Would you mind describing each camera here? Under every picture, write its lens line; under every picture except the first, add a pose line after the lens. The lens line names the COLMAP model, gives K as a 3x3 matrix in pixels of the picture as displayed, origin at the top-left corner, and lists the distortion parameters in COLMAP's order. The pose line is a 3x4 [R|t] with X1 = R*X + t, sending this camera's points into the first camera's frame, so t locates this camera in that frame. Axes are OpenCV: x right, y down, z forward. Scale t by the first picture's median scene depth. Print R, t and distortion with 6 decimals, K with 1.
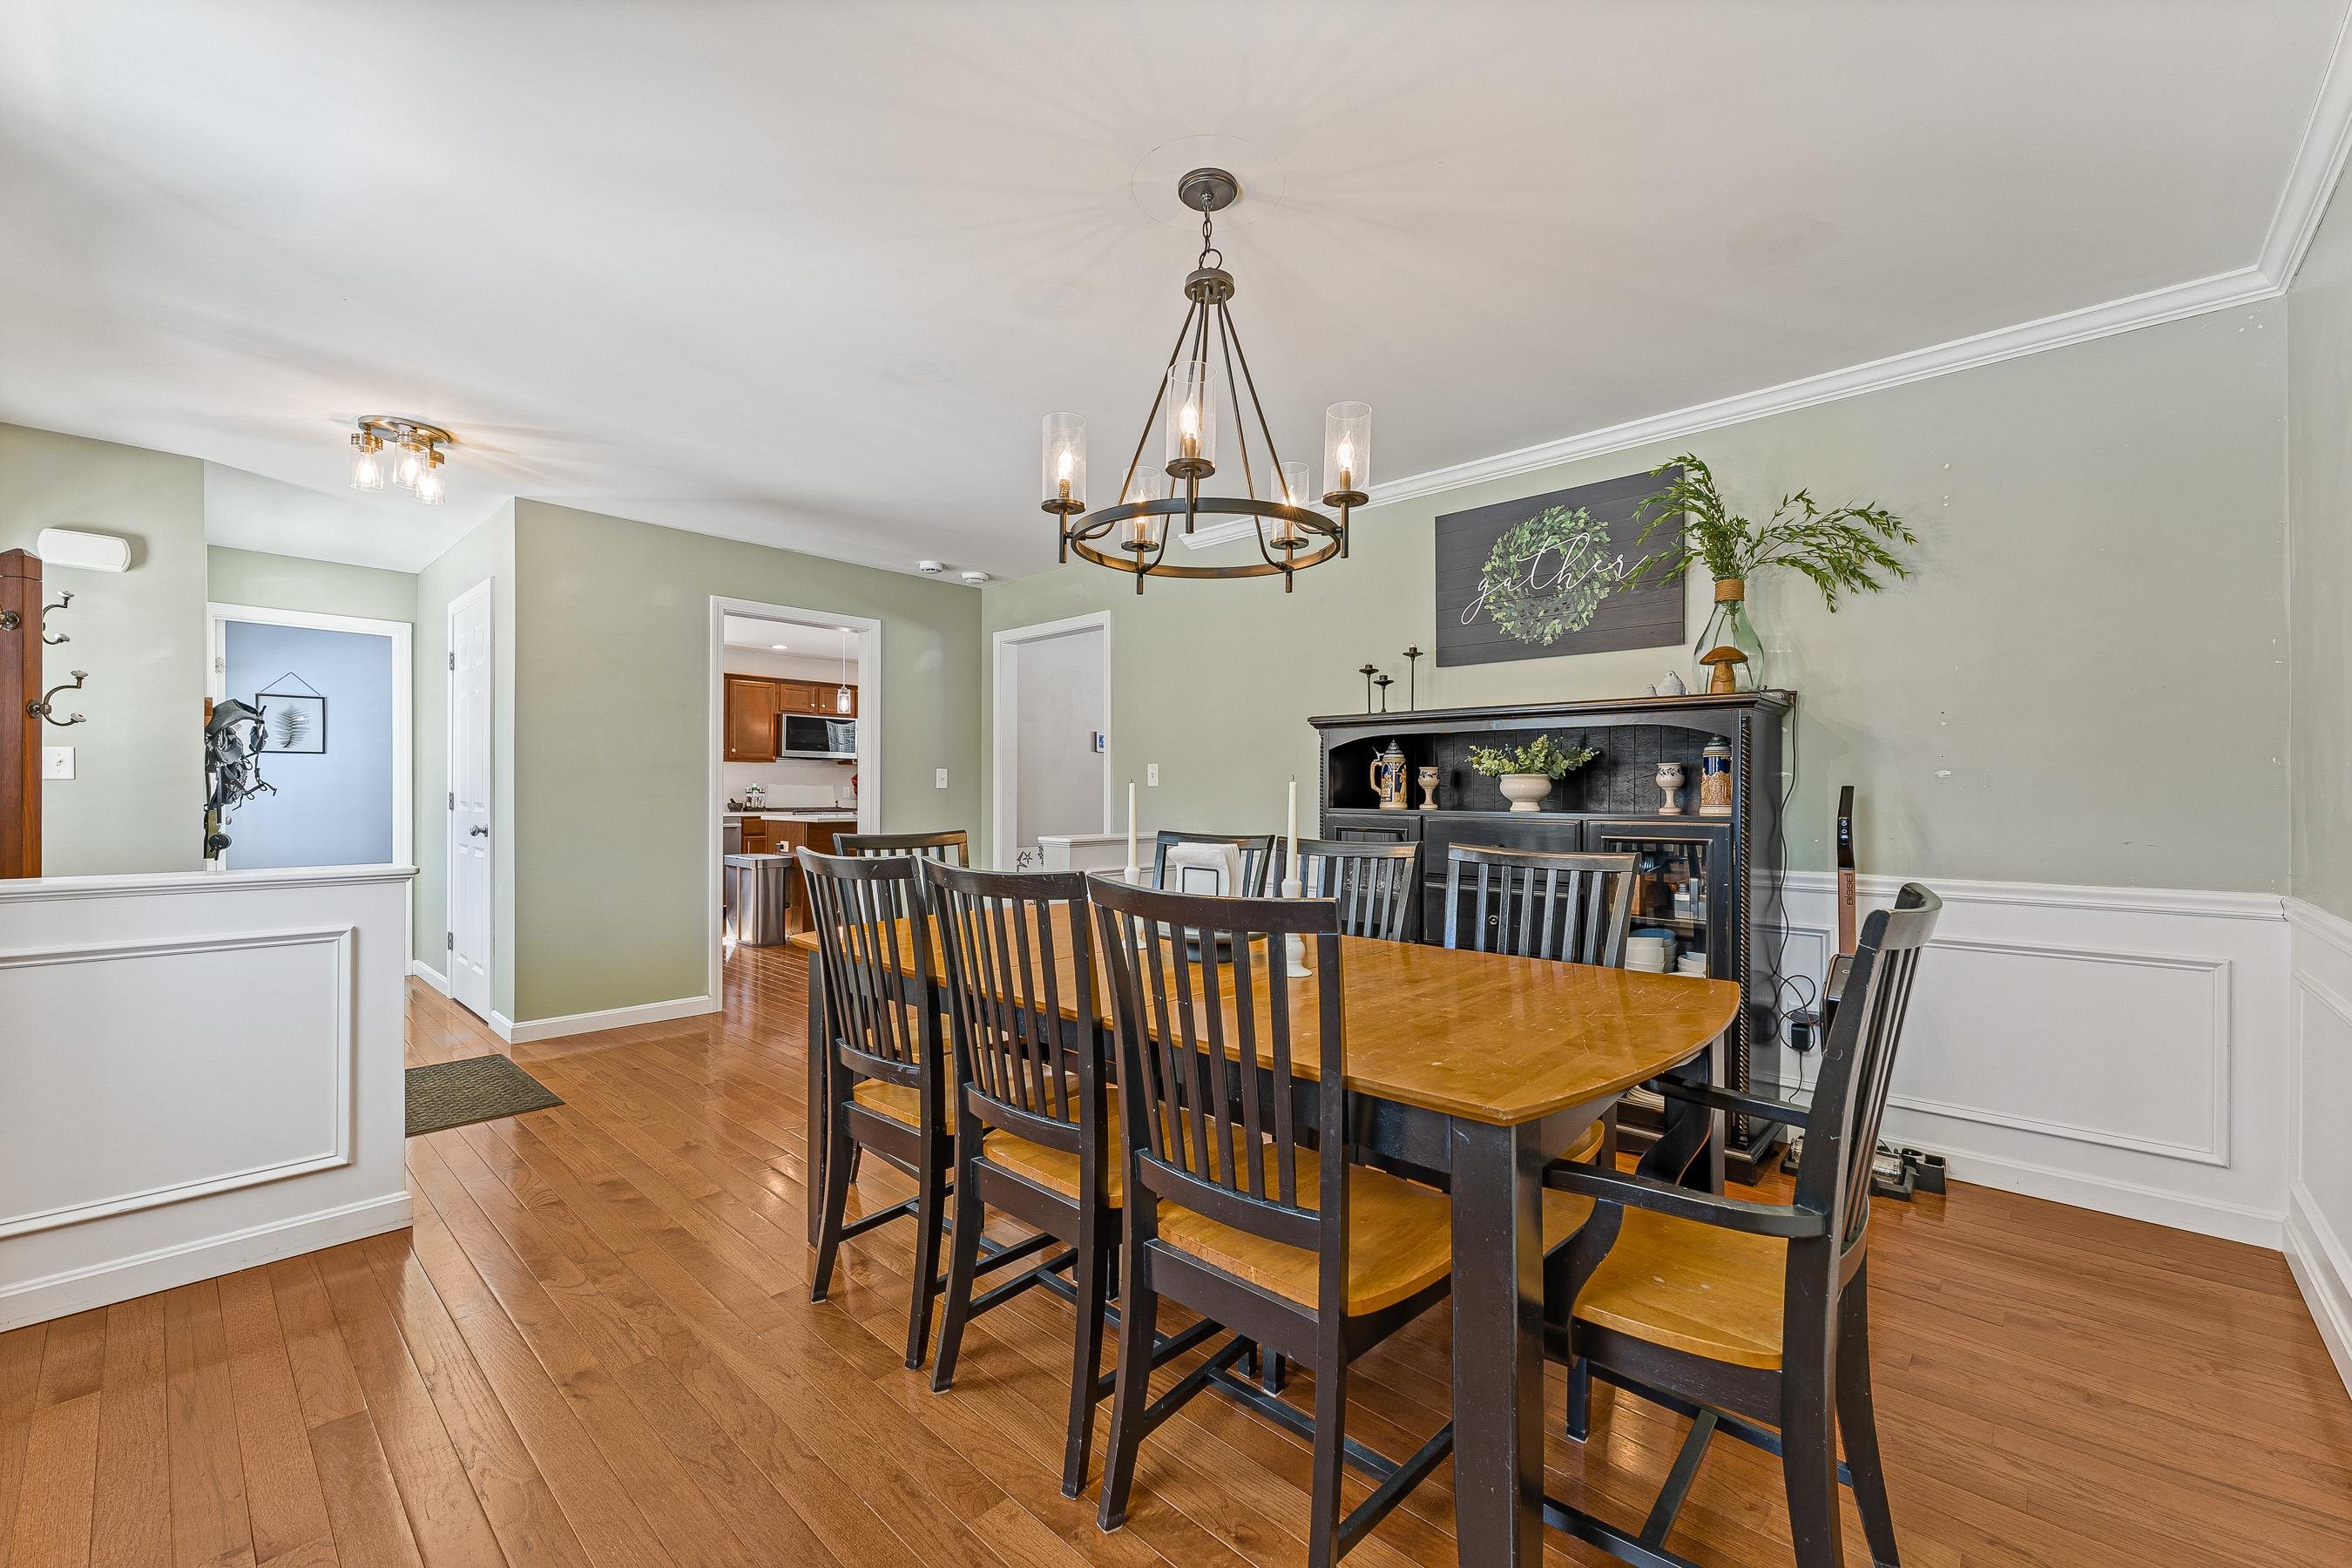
lens RADIAL K [[957.5, 0, 1175.4], [0, 957.5, 785.1], [0, 0, 1]] dist [0.000920, 0.001383]
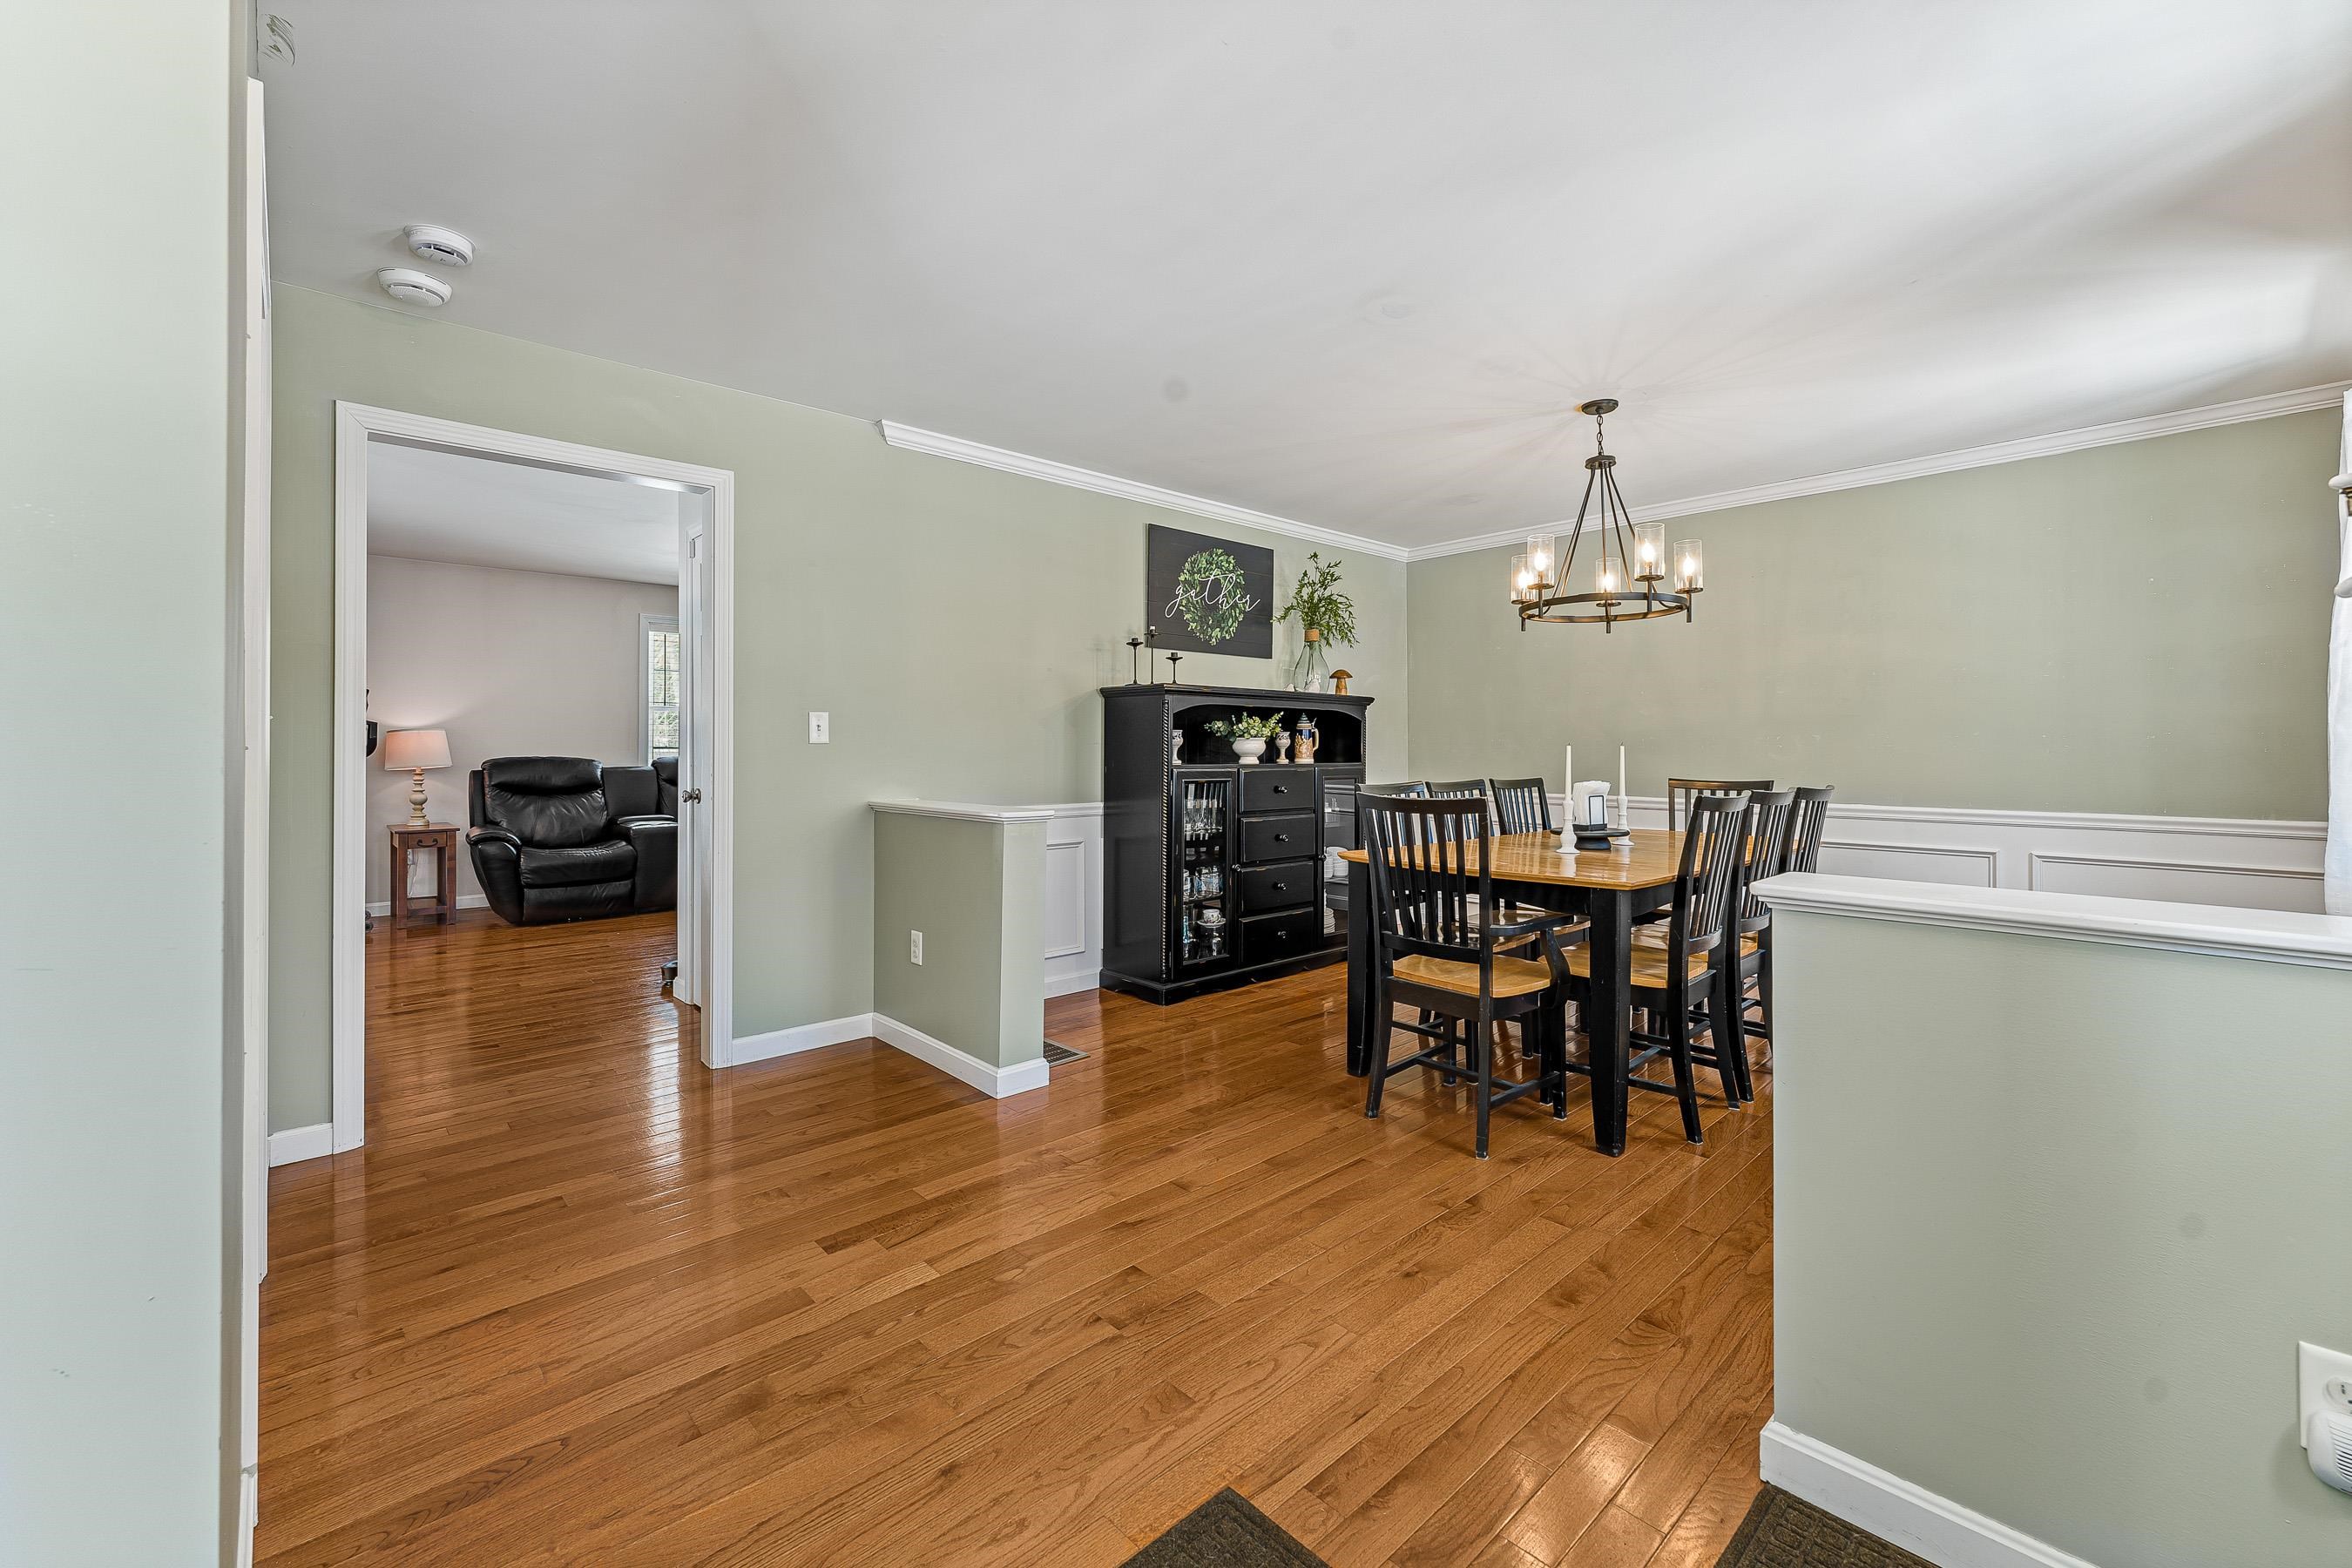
lens RADIAL K [[957.5, 0, 1187.4], [0, 957.5, 752.3], [0, 0, 1]] dist [0.000920, 0.001383]
pose [[0.055587, -0.006650, 0.998432, -1.027970], [-0.007686, 0.999945, 0.007088, 0.001413], [-0.998424, -0.008068, 0.055533, 0.965097]]
